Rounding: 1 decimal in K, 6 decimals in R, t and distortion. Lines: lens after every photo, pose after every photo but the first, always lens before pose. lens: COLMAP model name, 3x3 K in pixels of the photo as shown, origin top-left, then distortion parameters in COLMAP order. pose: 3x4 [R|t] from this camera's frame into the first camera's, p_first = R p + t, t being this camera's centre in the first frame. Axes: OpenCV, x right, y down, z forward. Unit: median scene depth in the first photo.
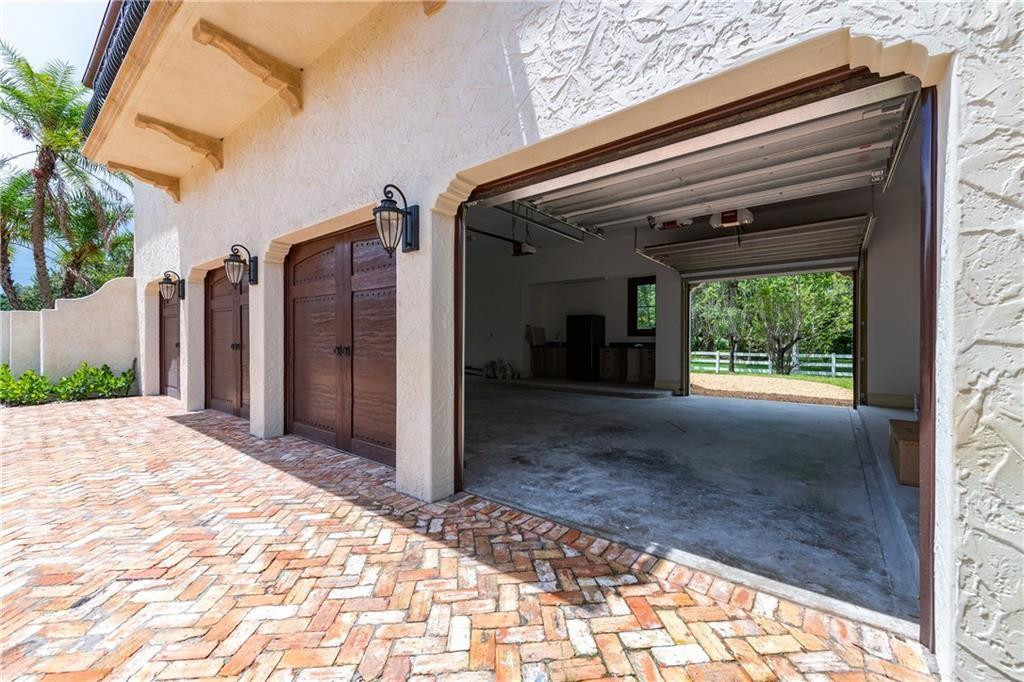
lens RADIAL K [[413.9, 0, 515.5], [0, 413.9, 343.9], [0, 0, 1]] dist [0.012545, 0.000203]
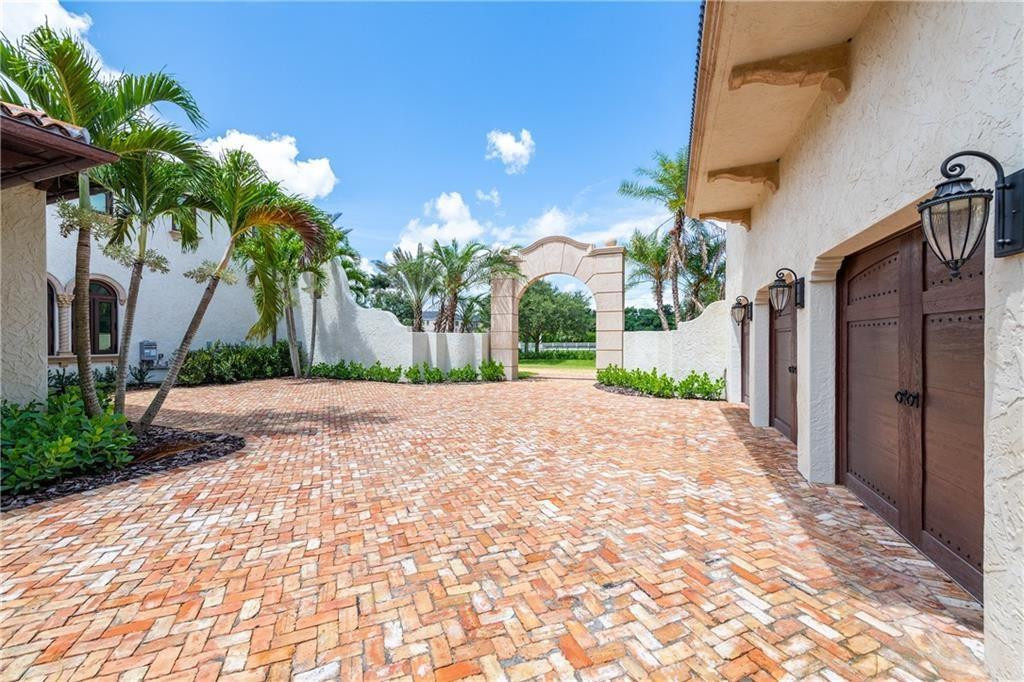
lens RADIAL K [[413.9, 0, 512.3], [0, 413.9, 339.7], [0, 0, 1]] dist [0.012545, 0.000203]
pose [[0.293472, 0.003121, -0.955963, 0.067734], [-0.008174, 0.999966, 0.000755, -0.081361], [0.955933, 0.007592, 0.293487, 0.154062]]
